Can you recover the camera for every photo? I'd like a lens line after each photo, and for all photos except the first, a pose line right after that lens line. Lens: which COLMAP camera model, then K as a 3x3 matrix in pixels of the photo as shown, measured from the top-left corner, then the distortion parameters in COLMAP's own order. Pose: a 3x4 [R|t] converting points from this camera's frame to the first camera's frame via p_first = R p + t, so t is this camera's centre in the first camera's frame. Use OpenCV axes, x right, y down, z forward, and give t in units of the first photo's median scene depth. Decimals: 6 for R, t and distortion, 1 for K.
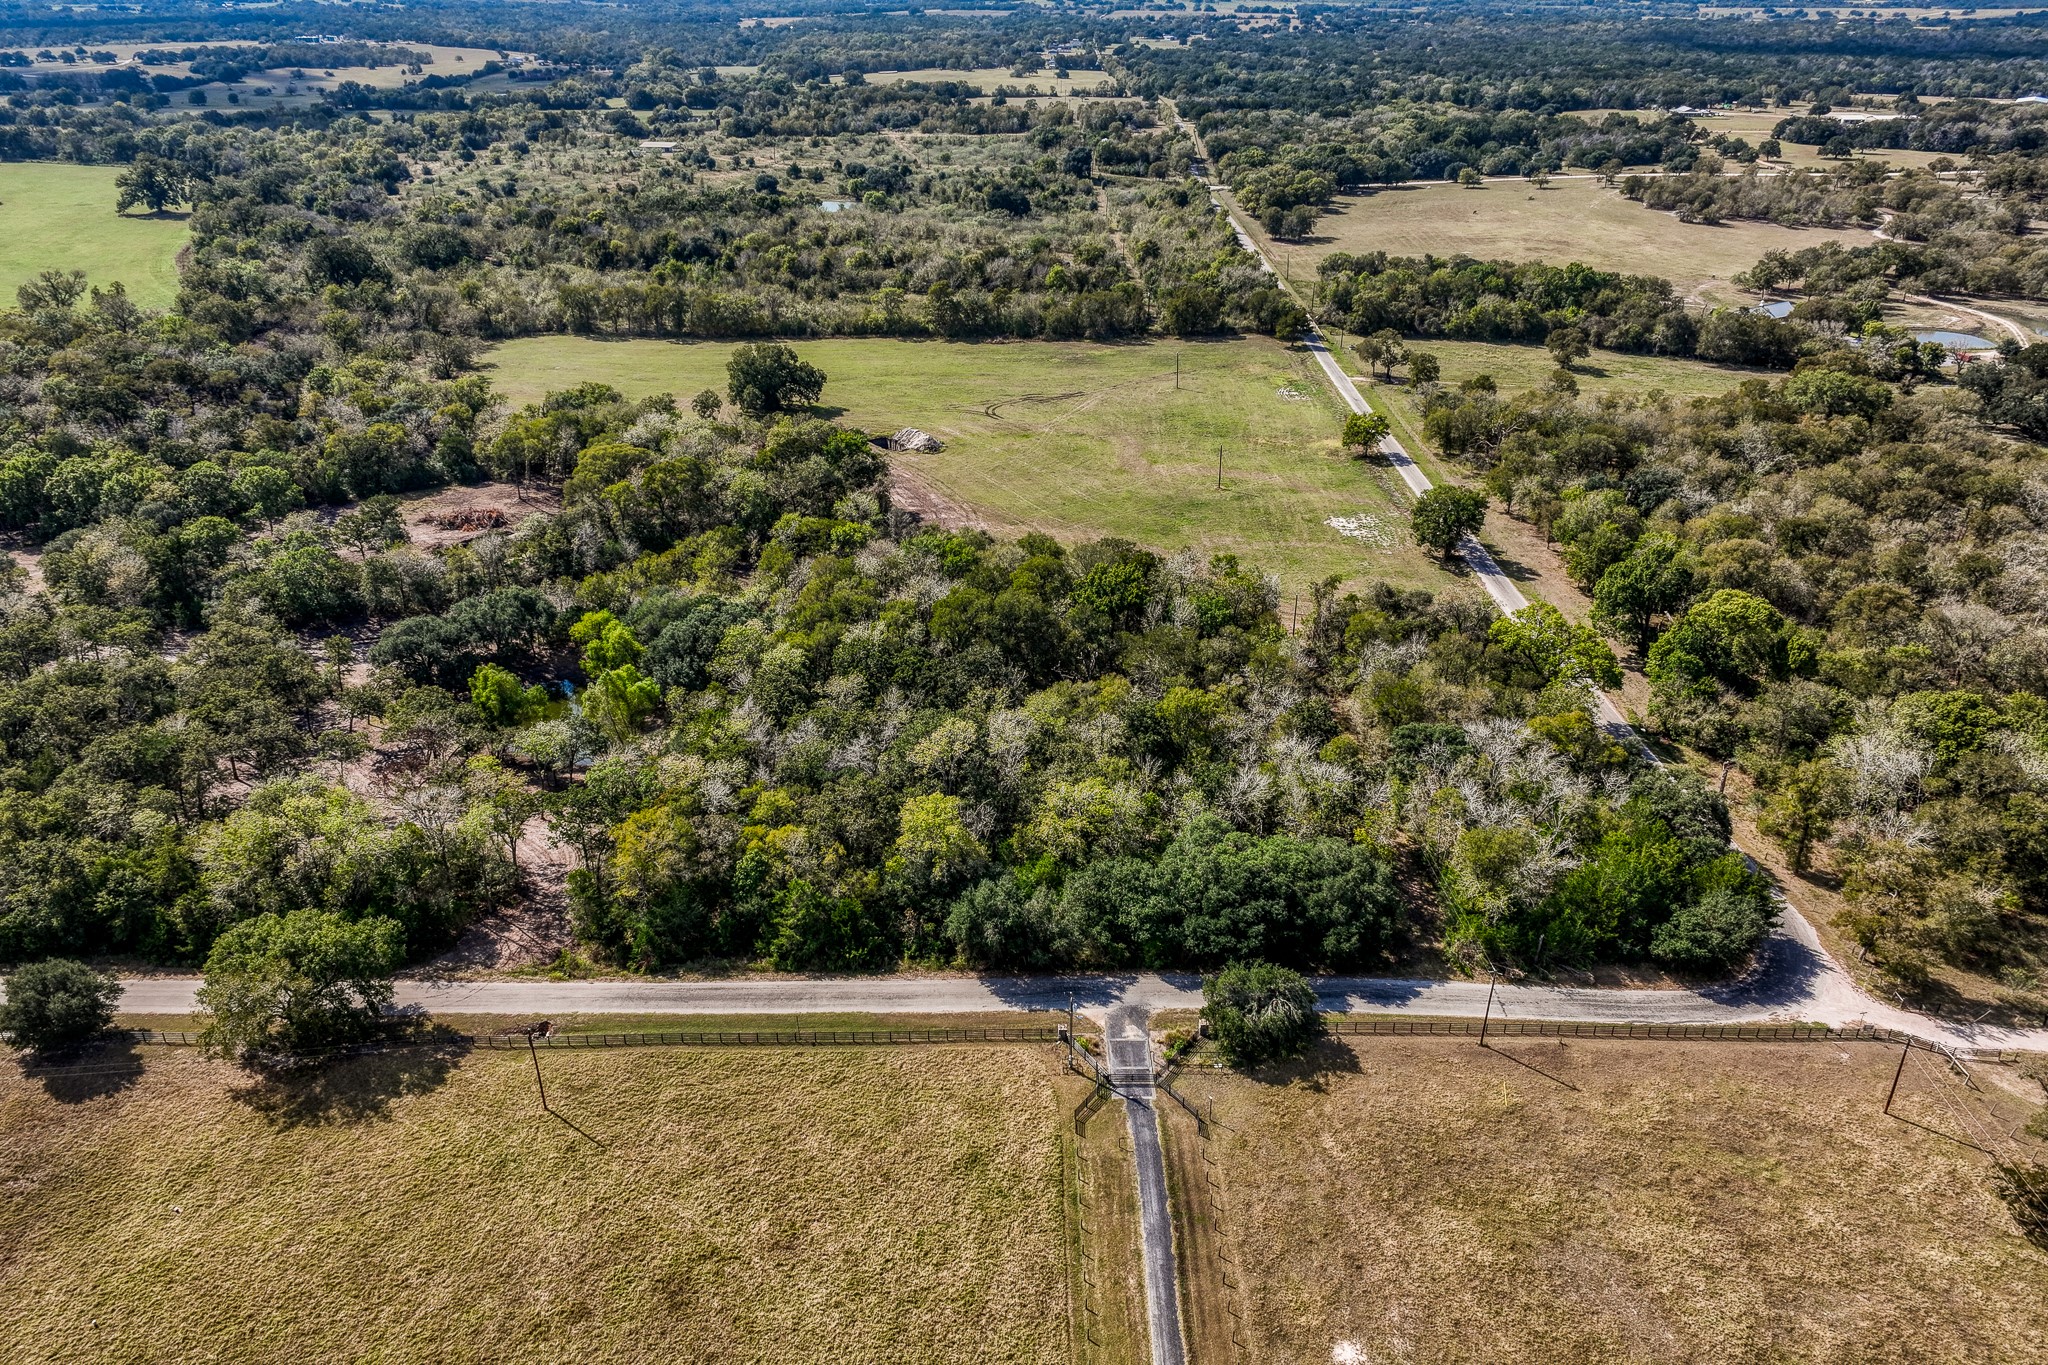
lens RADIAL K [[1445.6, 0, 1024.0], [0, 1445.6, 682.5], [0, 0, 1]] dist [0.001592, 0.008959]
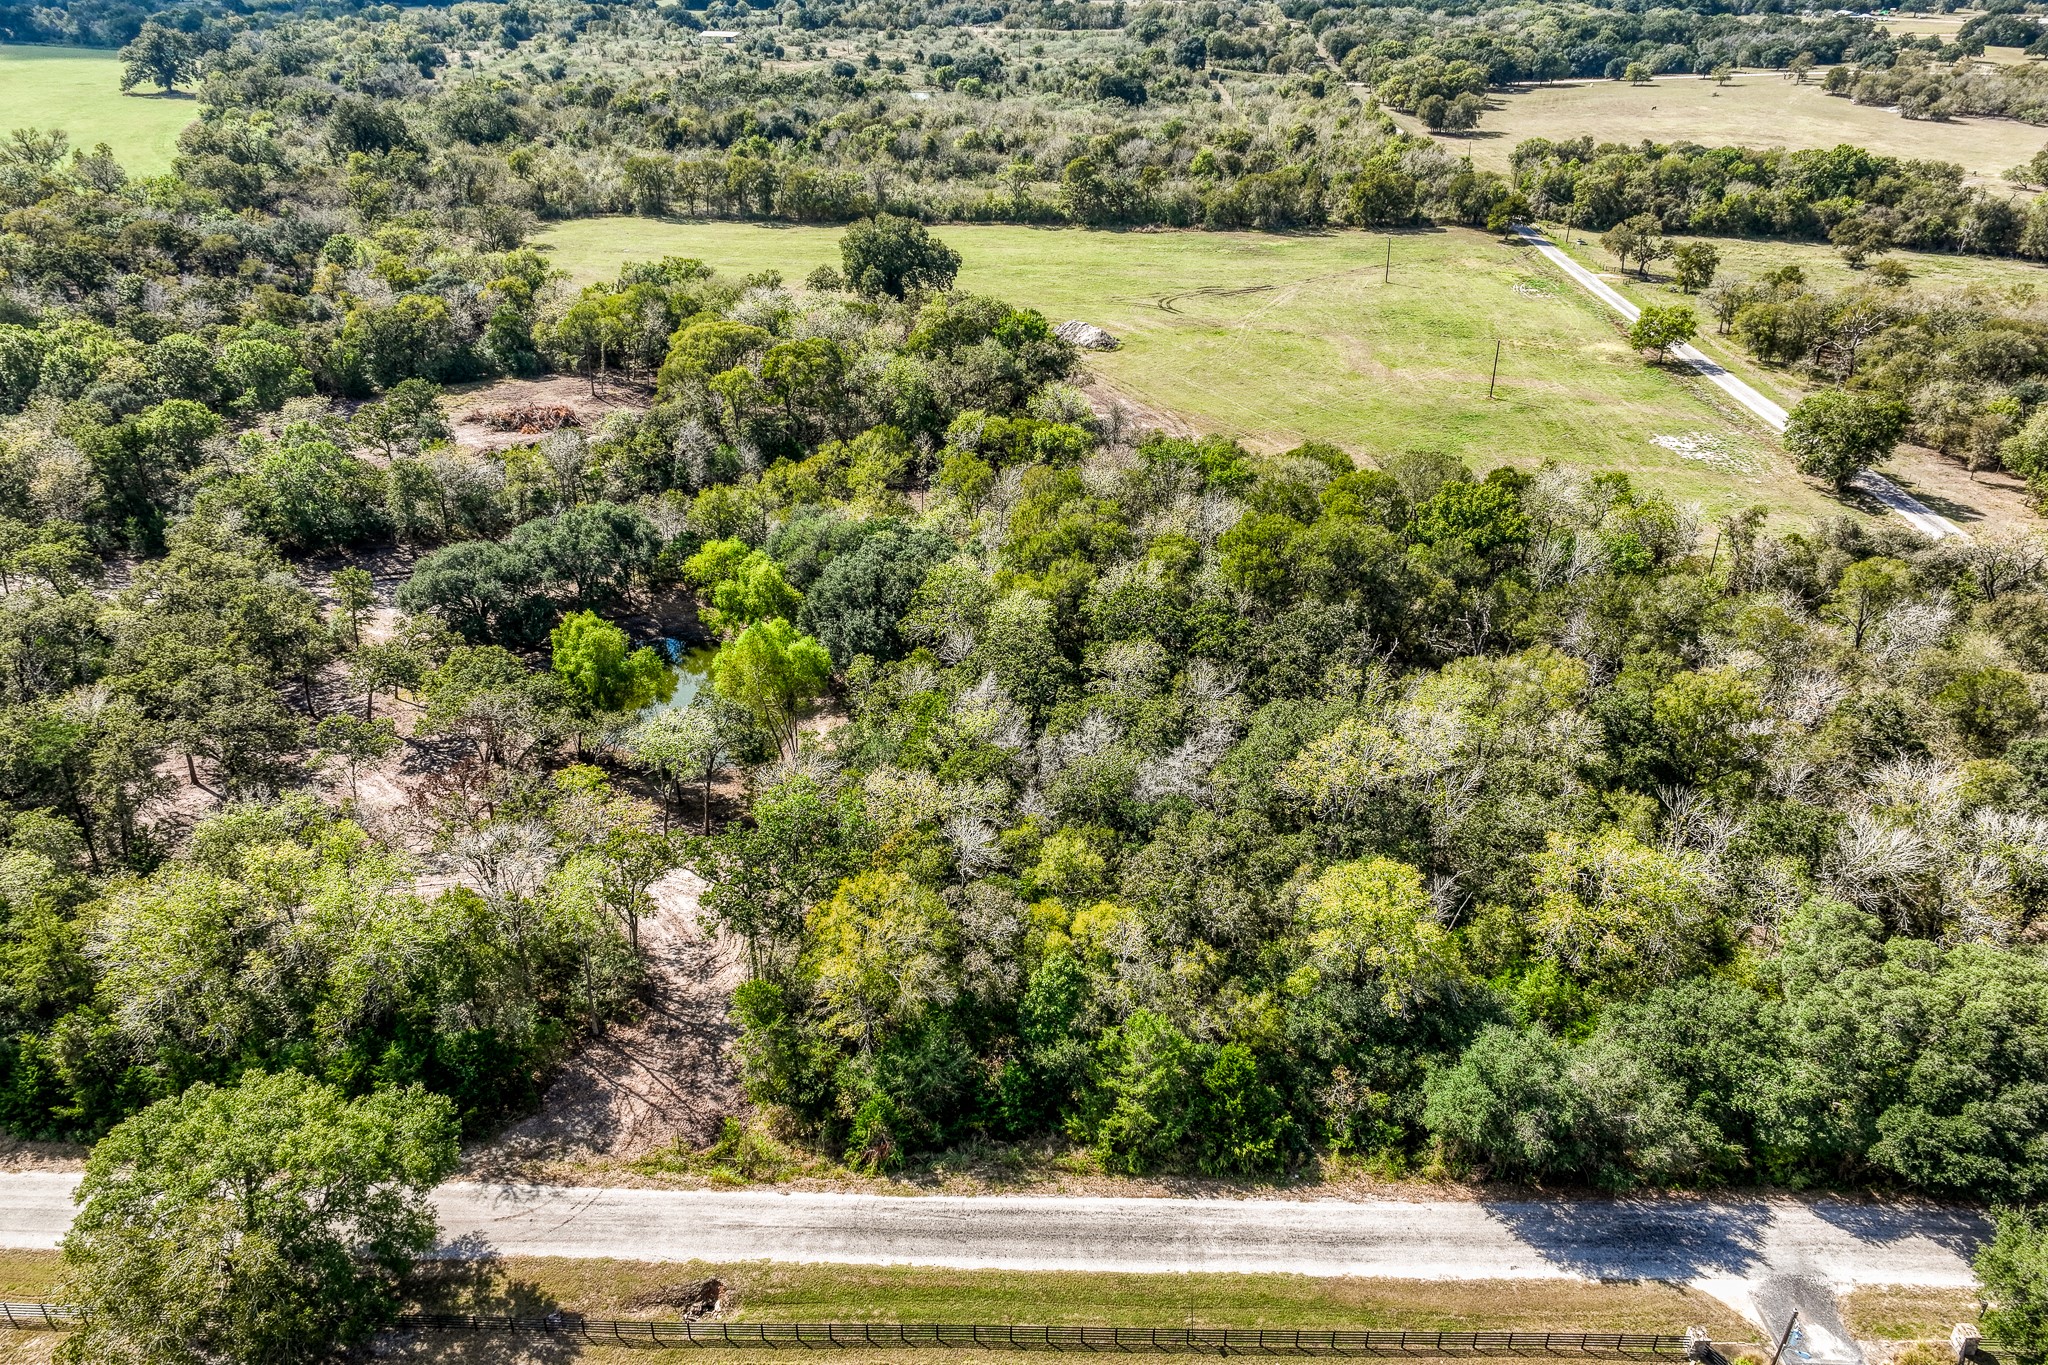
lens RADIAL K [[1445.6, 0, 1024.0], [0, 1445.6, 682.5], [0, 0, 1]] dist [0.001592, 0.008959]
pose [[0.999654, 0.018741, -0.018465, -0.099640], [-0.018071, 0.999195, 0.035807, -0.005780], [0.019122, -0.035461, 0.999188, 0.223528]]
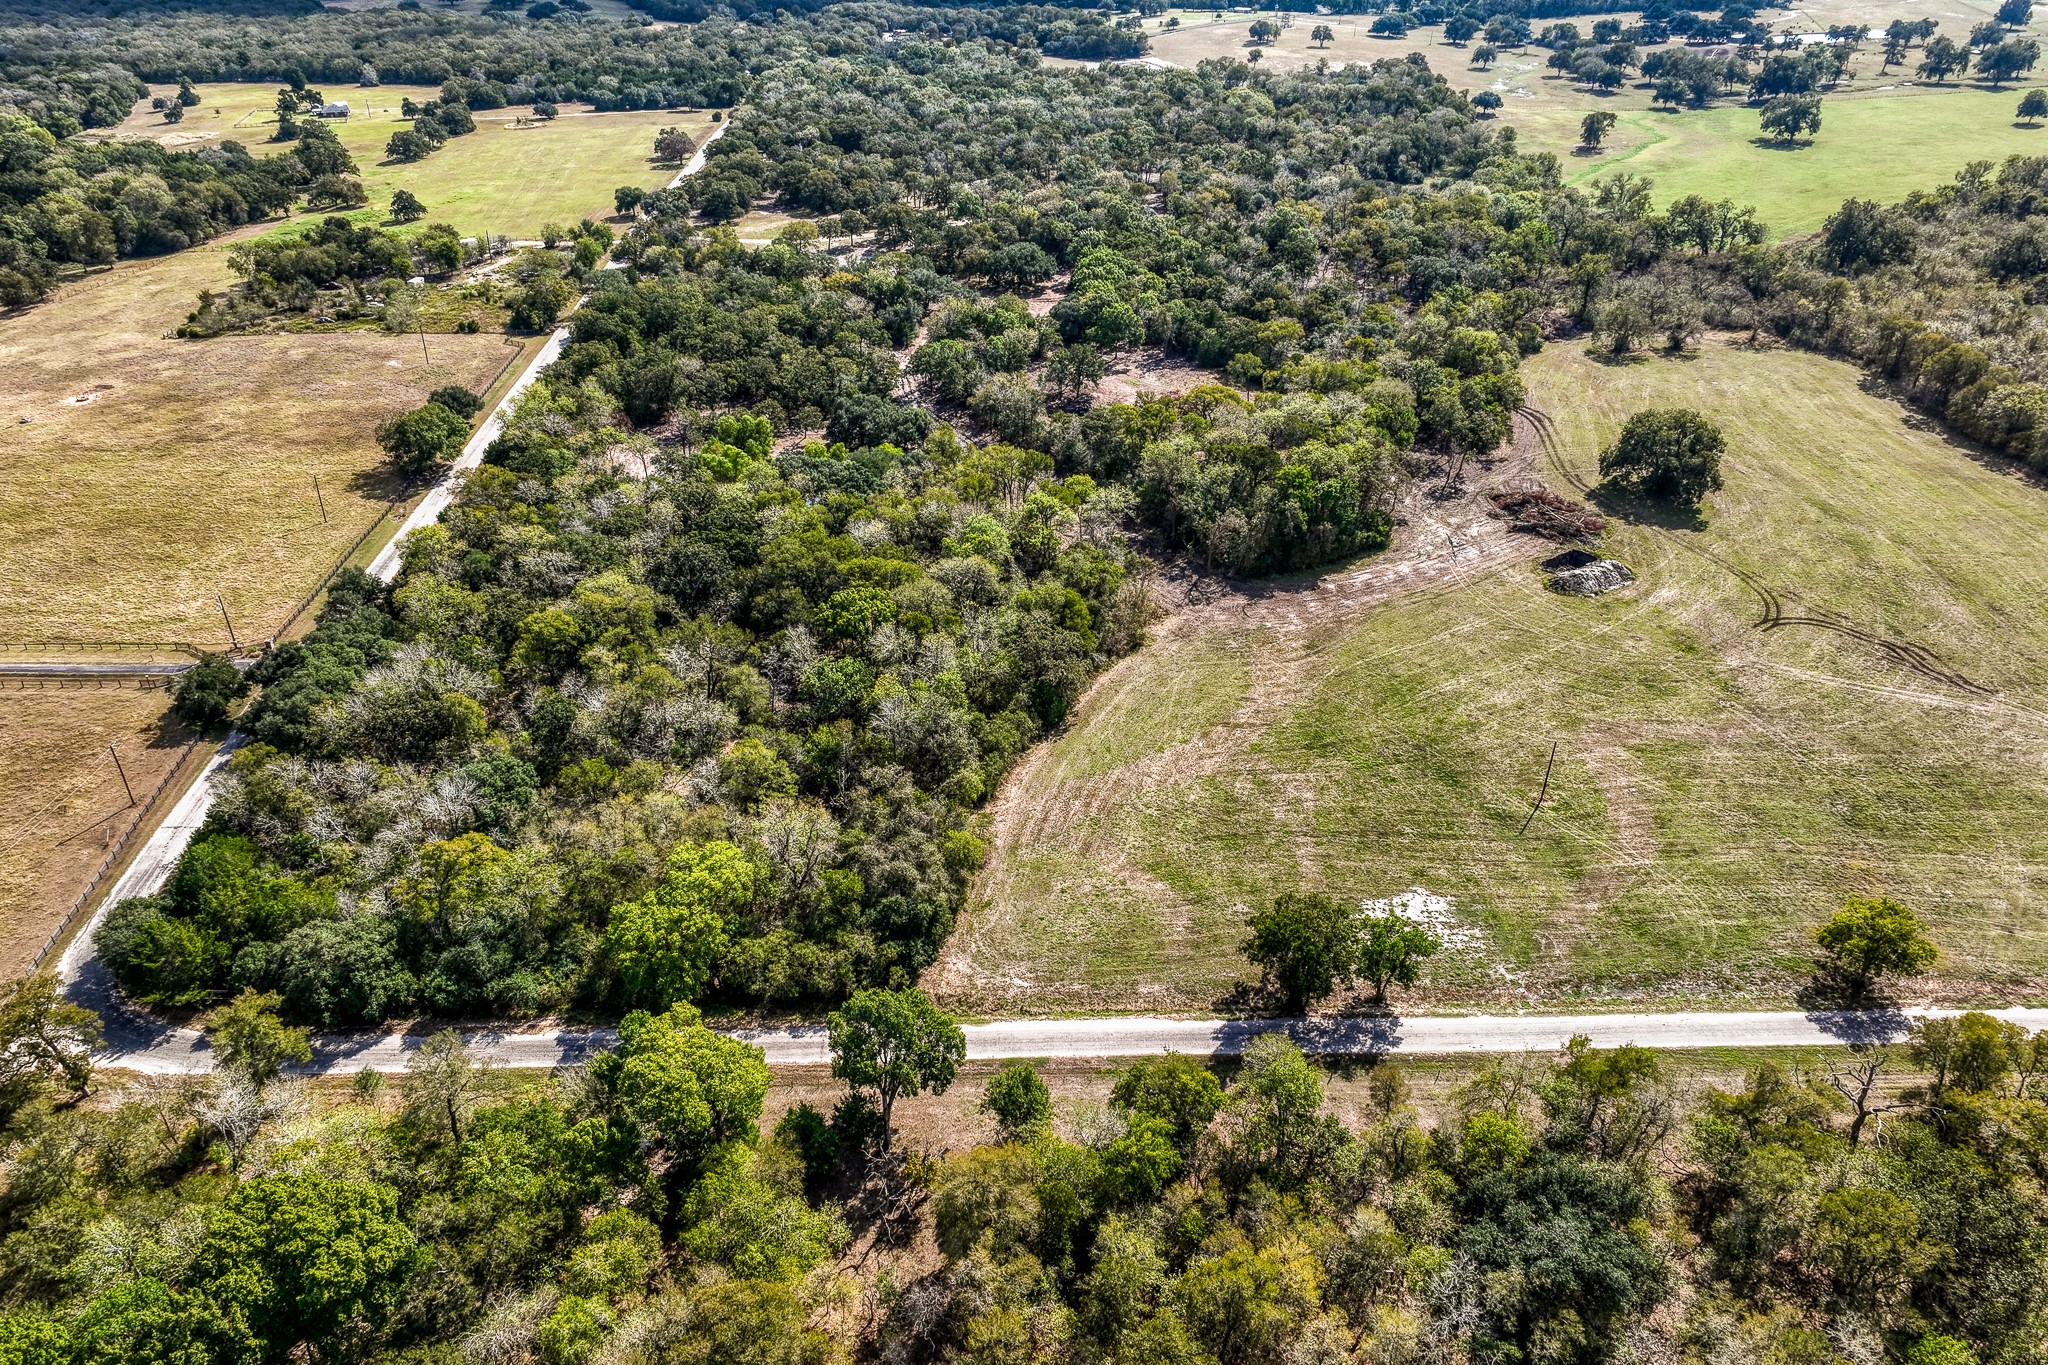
lens RADIAL K [[1445.6, 0, 1024.0], [0, 1445.6, 682.5], [0, 0, 1]] dist [0.001592, 0.008959]
pose [[0.026048, 0.497330, -0.867170, 0.673488], [-0.438831, 0.785103, 0.437082, -0.362440], [0.898192, 0.369156, 0.238694, 0.642444]]
